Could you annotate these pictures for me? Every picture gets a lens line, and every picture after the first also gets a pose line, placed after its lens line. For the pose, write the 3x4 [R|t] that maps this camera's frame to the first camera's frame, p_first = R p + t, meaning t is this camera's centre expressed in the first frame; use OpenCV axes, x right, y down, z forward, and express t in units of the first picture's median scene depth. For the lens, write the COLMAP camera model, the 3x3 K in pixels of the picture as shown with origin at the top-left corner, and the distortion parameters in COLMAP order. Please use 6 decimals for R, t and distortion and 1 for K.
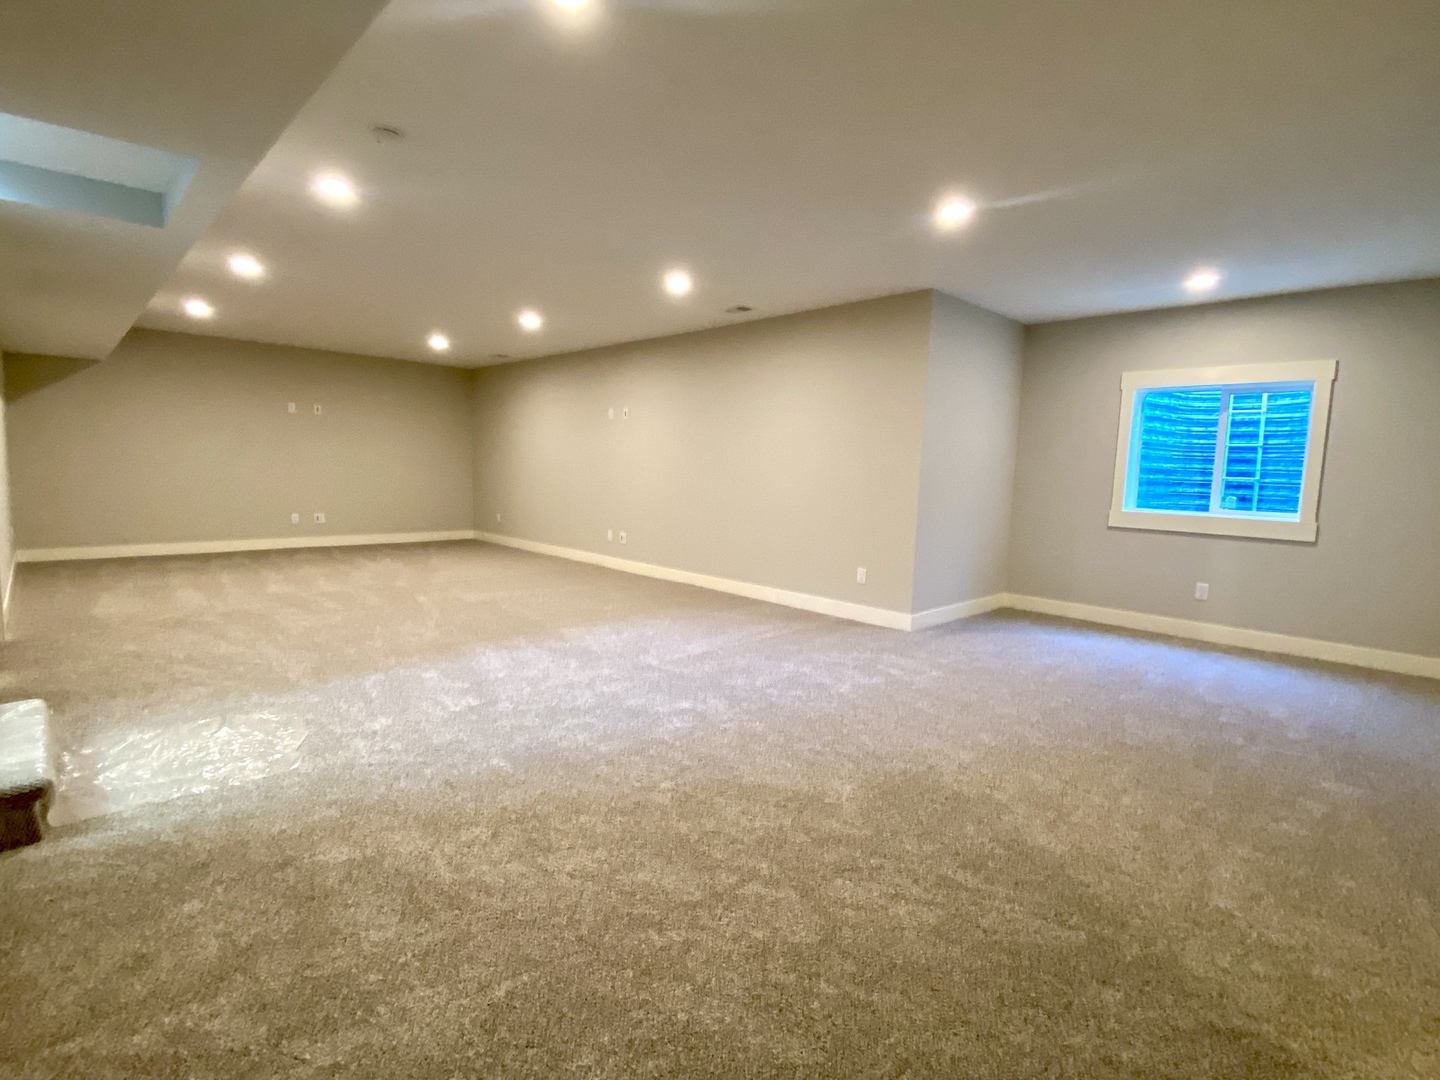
lens RADIAL K [[706.4, 0, 711.2], [0, 706.4, 536.4], [0, 0, 1]] dist [0.044376, -0.047266]
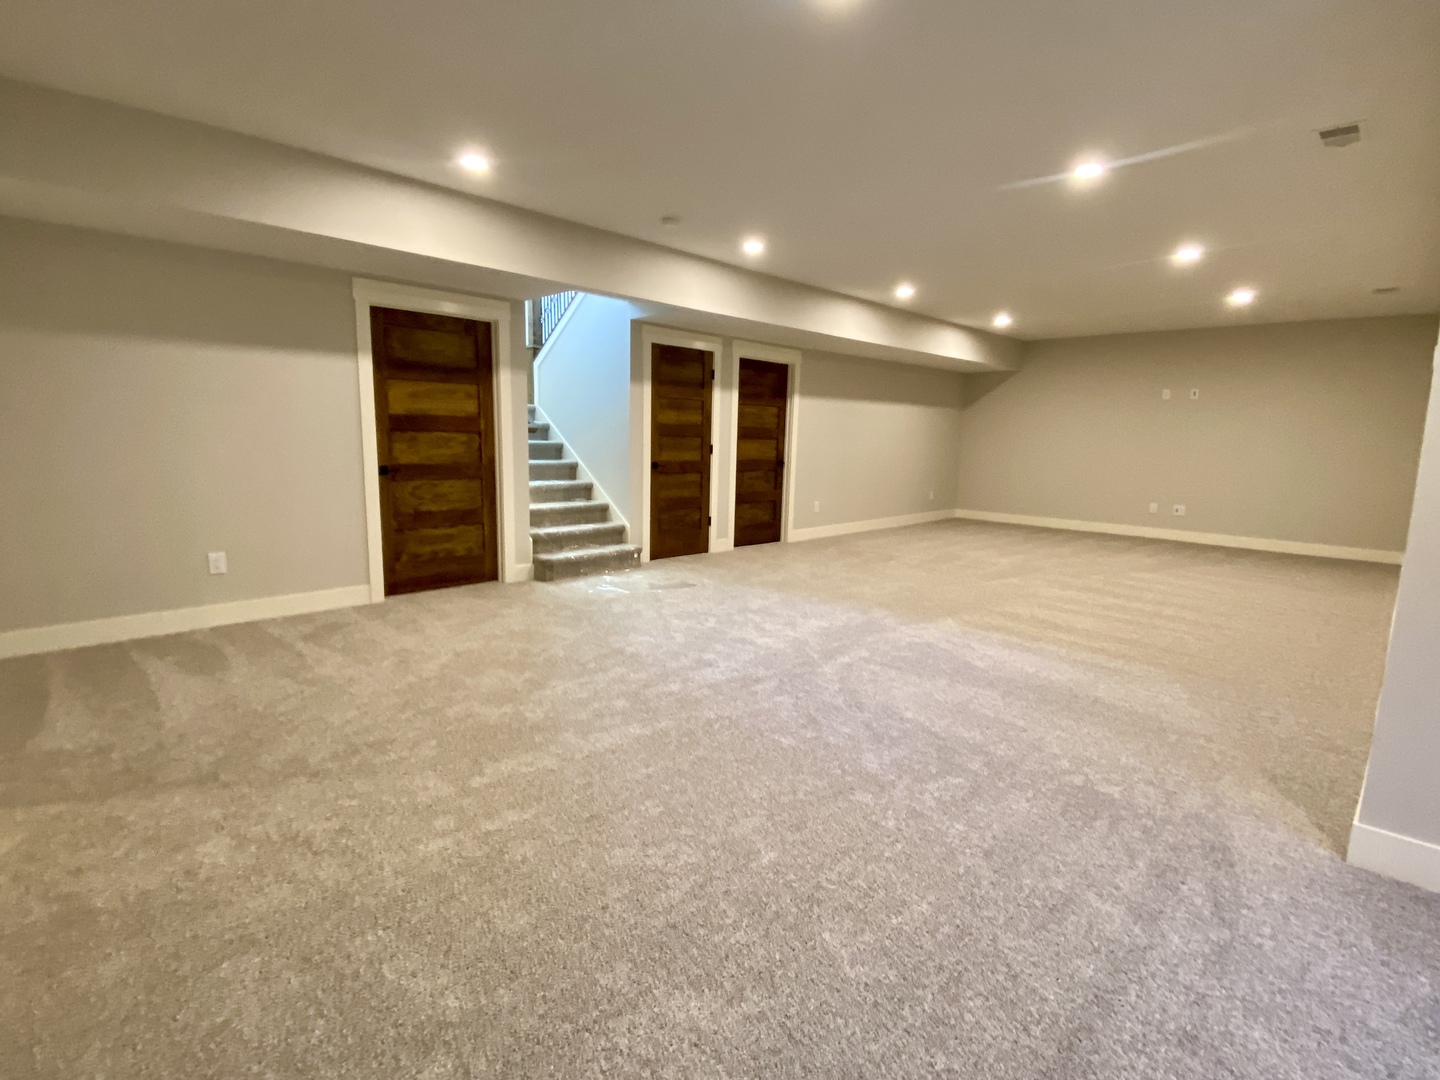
lens RADIAL K [[706.4, 0, 711.2], [0, 706.4, 536.4], [0, 0, 1]] dist [0.044376, -0.047266]
pose [[0.003383, 0.120379, -0.992722, 0.672457], [-0.124372, 0.985071, 0.119028, -0.047033], [0.992230, 0.123064, 0.018304, 0.658167]]
